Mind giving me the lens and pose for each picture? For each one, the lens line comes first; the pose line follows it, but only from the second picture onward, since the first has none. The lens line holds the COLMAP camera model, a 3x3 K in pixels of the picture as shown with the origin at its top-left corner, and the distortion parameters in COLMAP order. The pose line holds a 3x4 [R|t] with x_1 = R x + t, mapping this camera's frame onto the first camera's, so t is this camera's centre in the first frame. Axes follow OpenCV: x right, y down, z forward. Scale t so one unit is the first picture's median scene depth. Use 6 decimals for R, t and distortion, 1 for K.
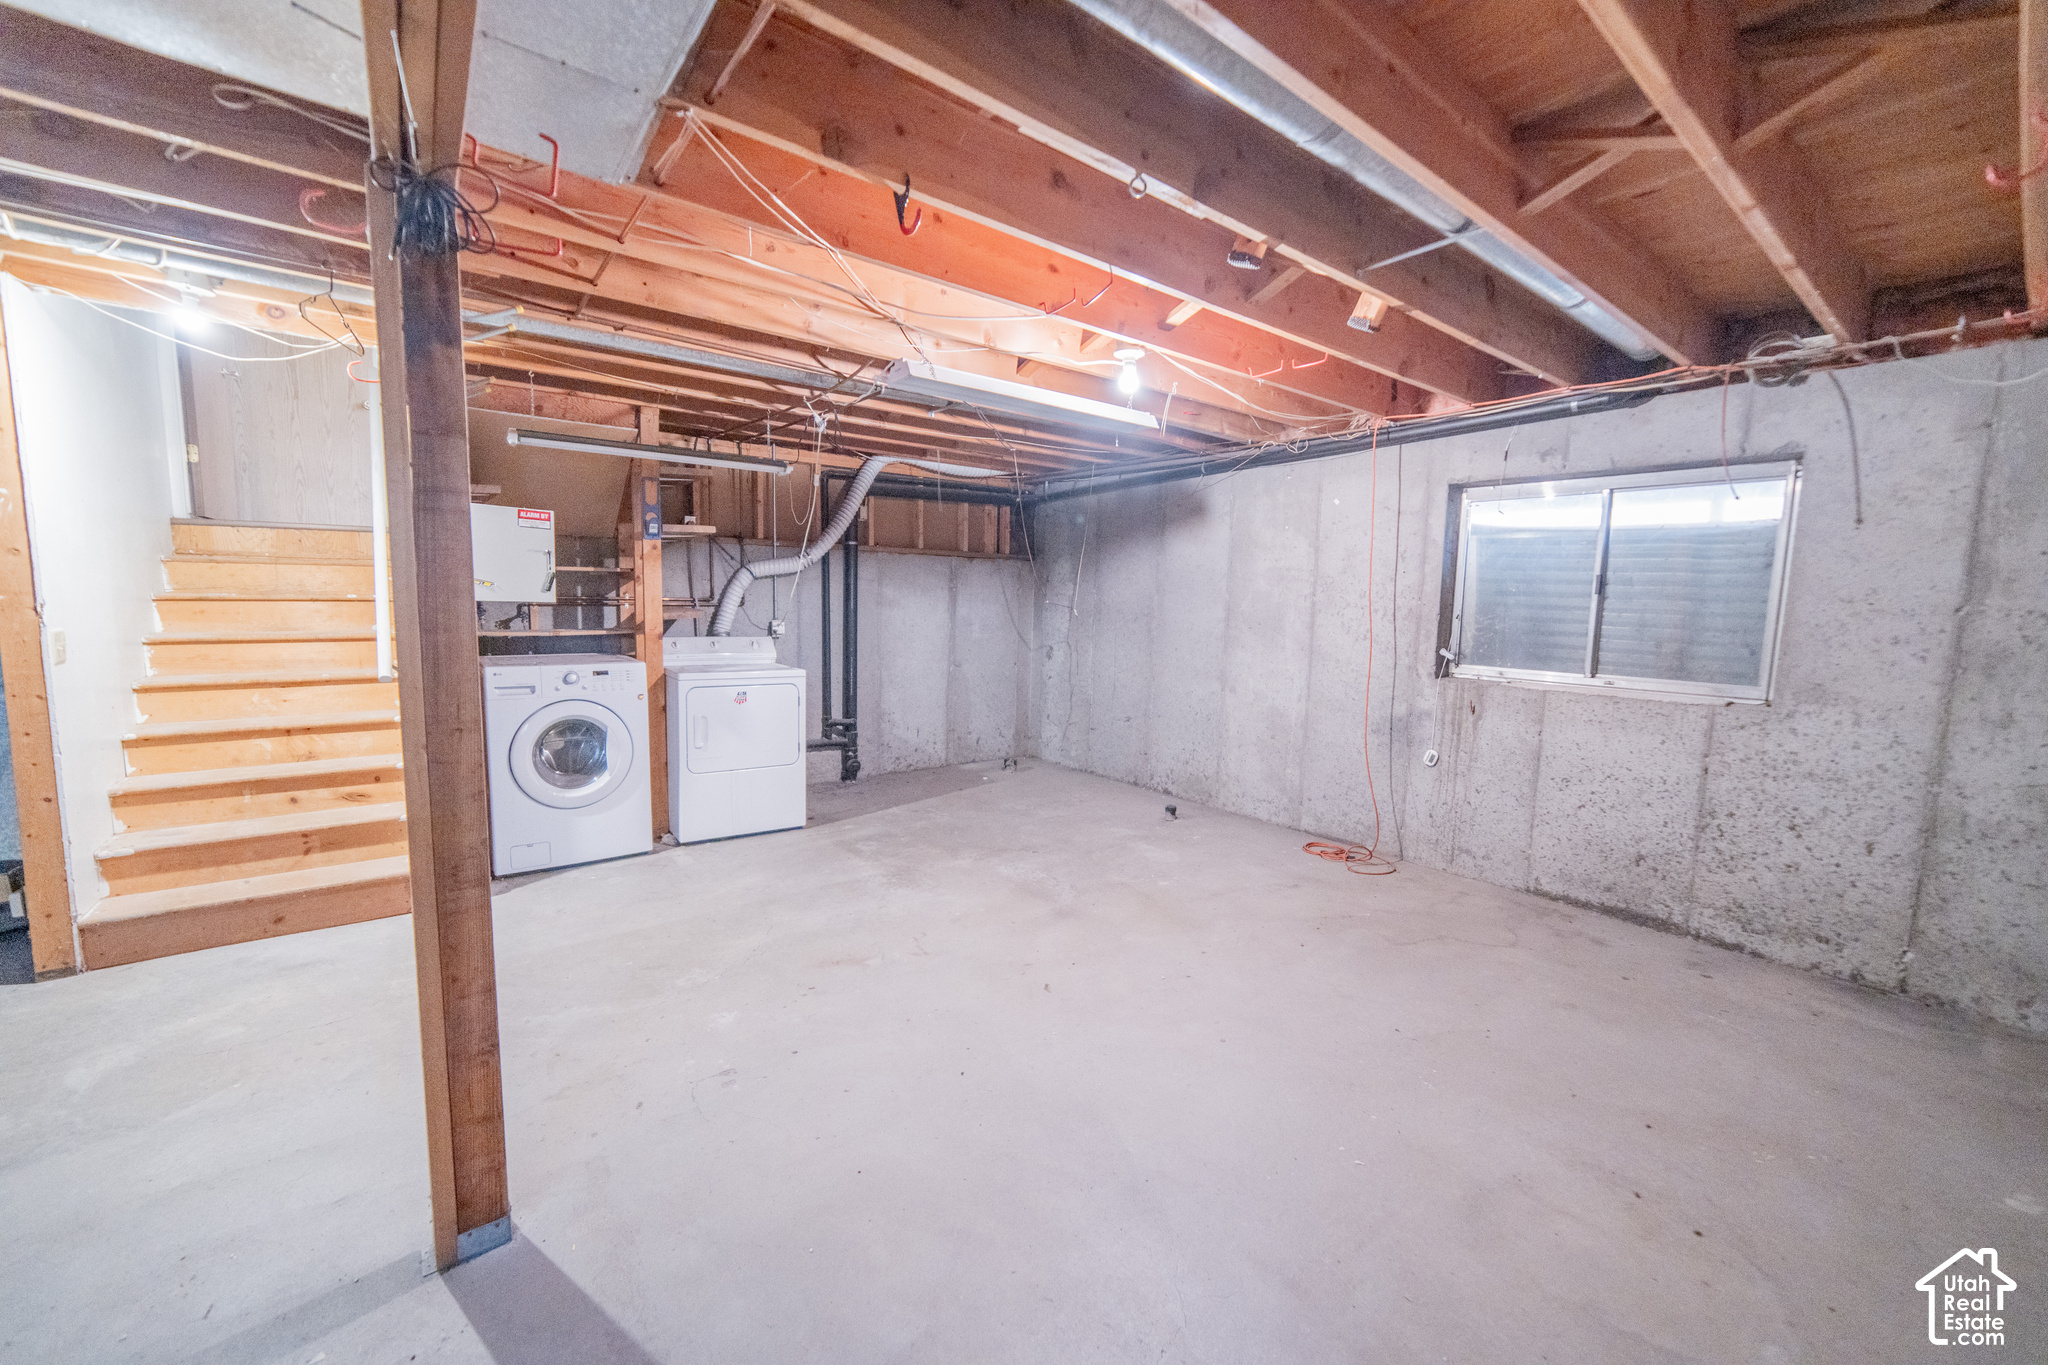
lens RADIAL K [[790.9, 0, 1021.4], [0, 790.9, 686.2], [0, 0, 1]] dist [-0.022802, 0.008330]
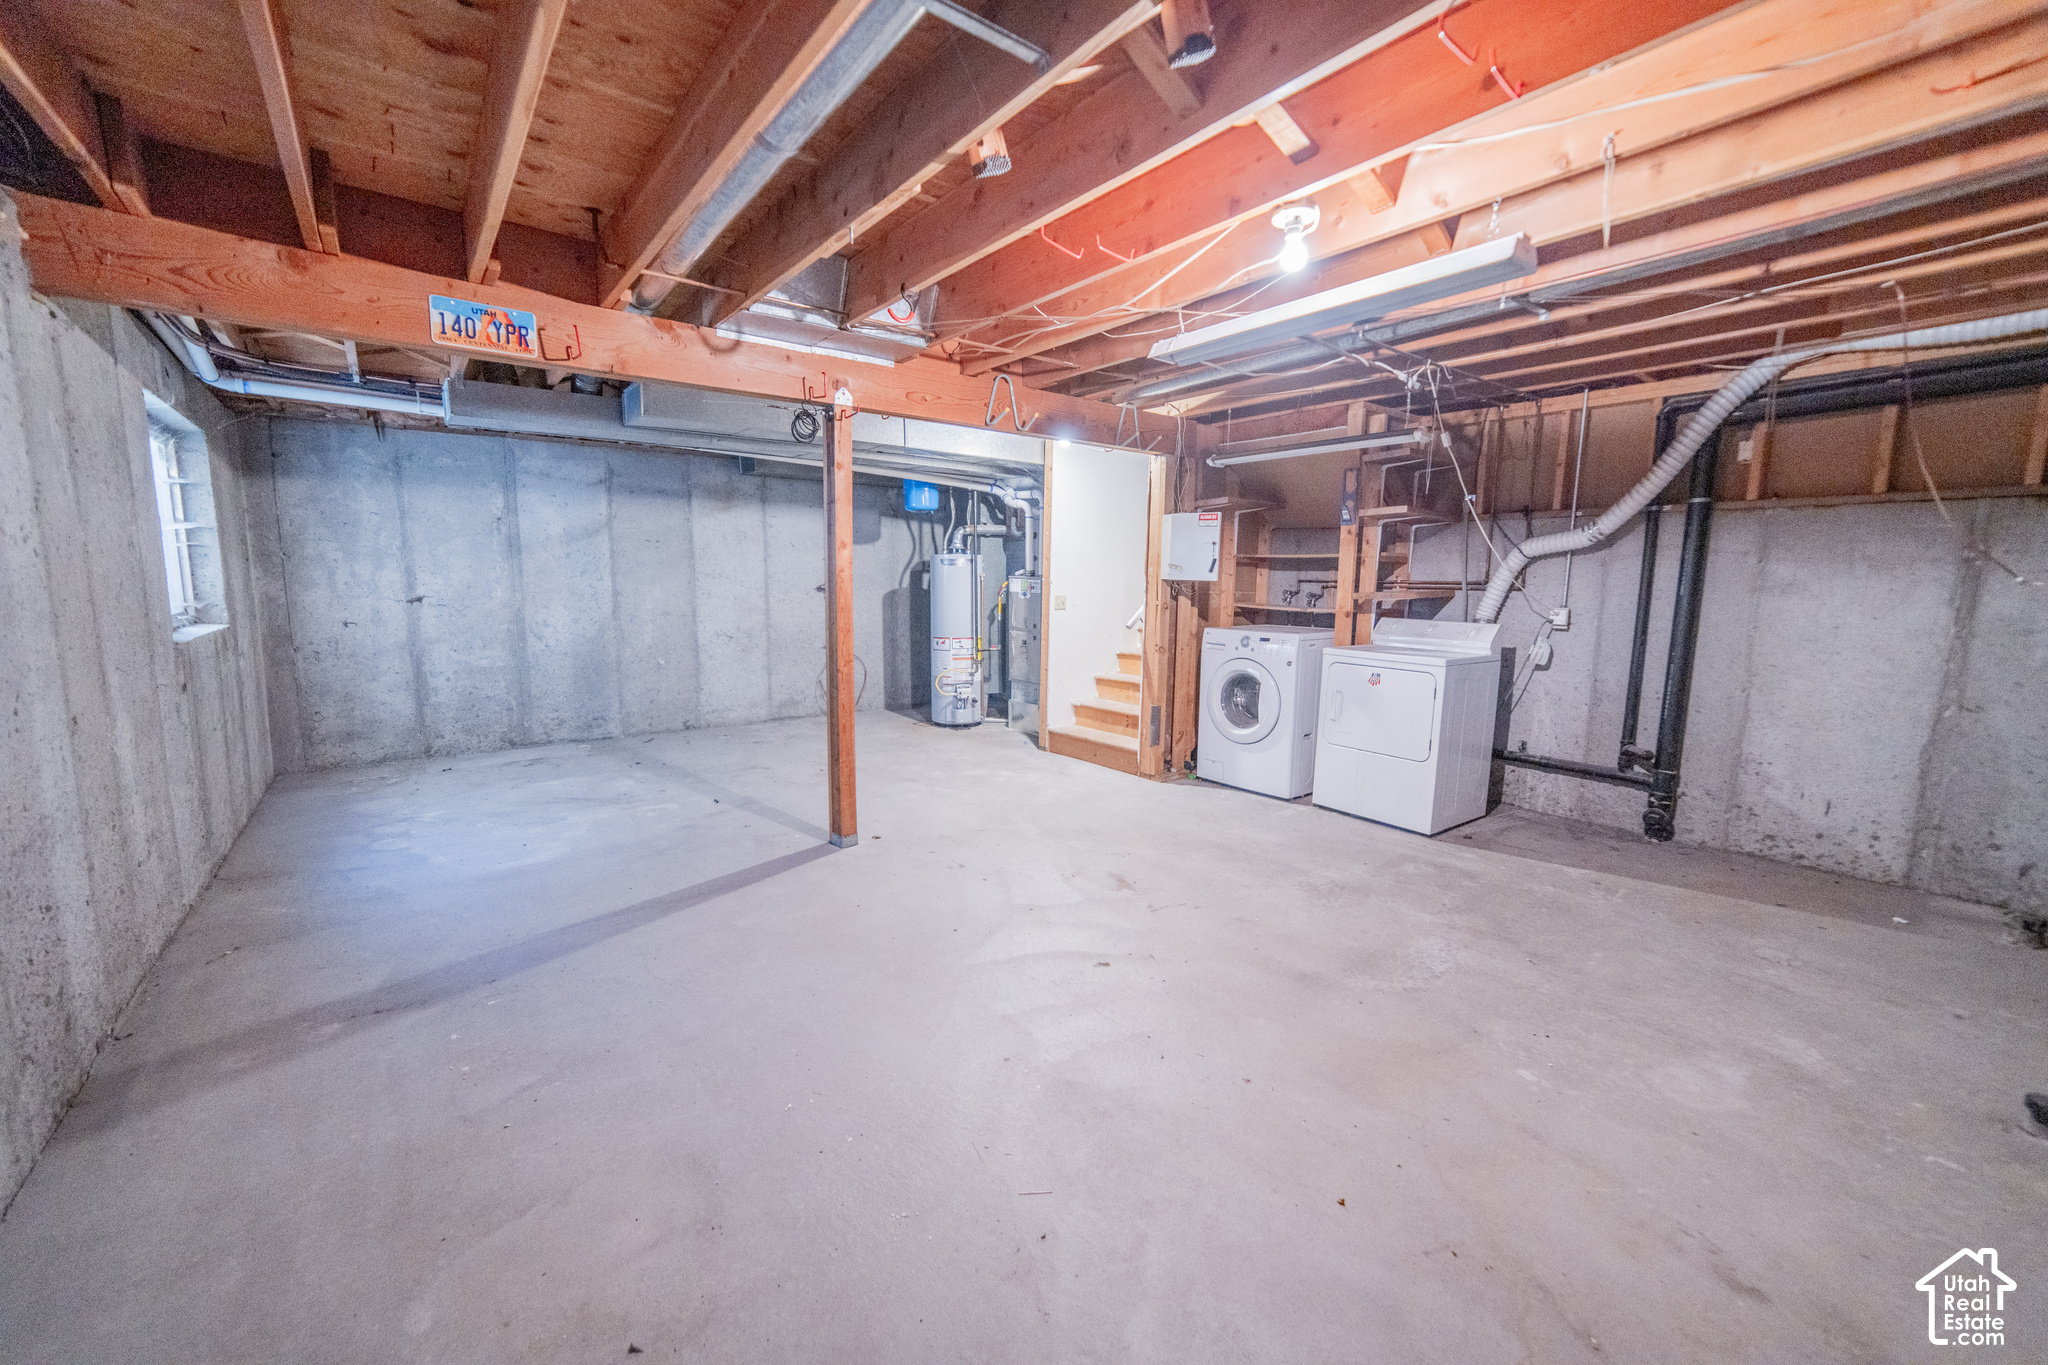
lens RADIAL K [[790.9, 0, 1021.4], [0, 790.9, 686.2], [0, 0, 1]] dist [-0.022802, 0.008330]
pose [[0.014414, 0.115193, -0.993239, 0.588382], [-0.122360, 0.986079, 0.112587, -0.031770], [0.992381, 0.119910, 0.028309, 0.513457]]
